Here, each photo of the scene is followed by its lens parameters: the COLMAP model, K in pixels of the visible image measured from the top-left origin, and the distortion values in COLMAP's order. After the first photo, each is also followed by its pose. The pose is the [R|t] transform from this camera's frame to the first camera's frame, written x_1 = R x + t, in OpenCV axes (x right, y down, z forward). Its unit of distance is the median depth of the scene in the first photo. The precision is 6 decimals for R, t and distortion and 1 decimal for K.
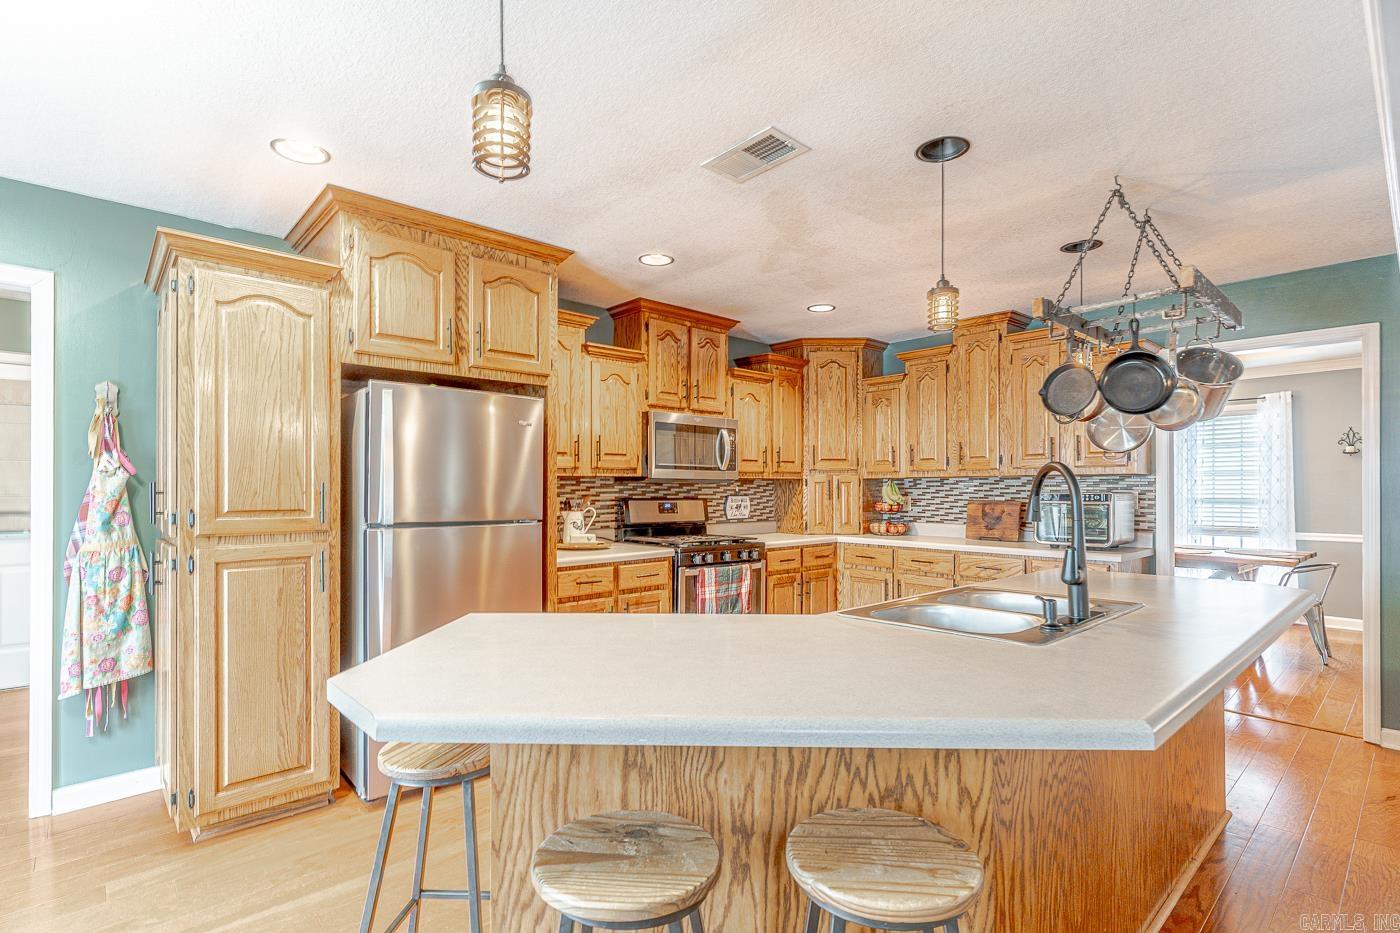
lens RADIAL K [[667.3, 0, 693.5], [0, 667.3, 487.1], [0, 0, 1]] dist [-0.000301, -0.000937]
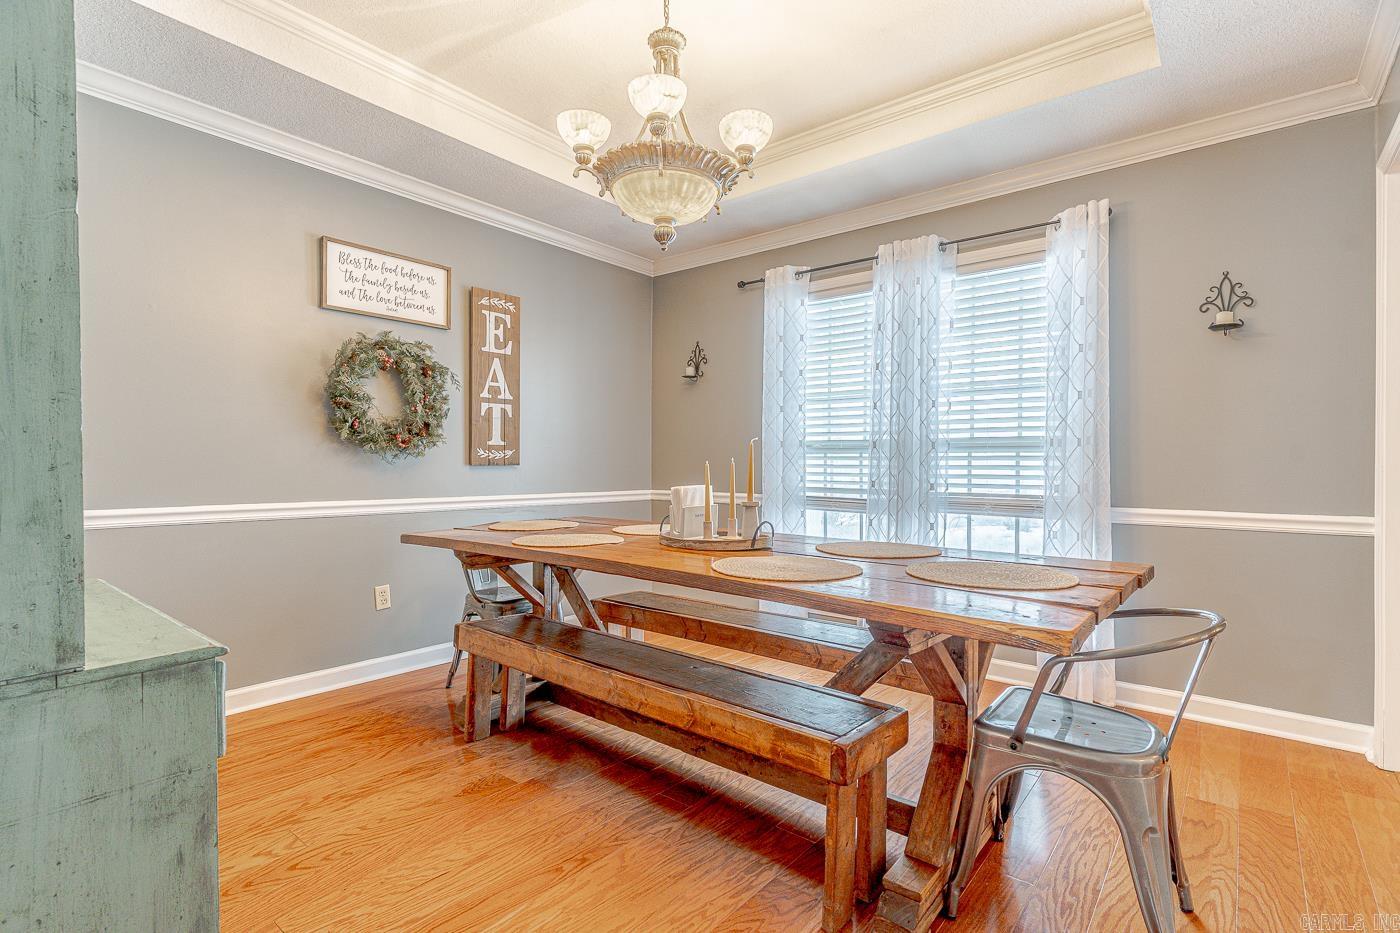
lens RADIAL K [[667.3, 0, 694.4], [0, 667.3, 468.5], [0, 0, 1]] dist [-0.000301, -0.000937]
pose [[0.987796, 0.007632, 0.155568, 0.542199], [-0.010047, 0.999841, 0.014741, 0.036357], [-0.155431, -0.016124, 0.987715, 0.585250]]
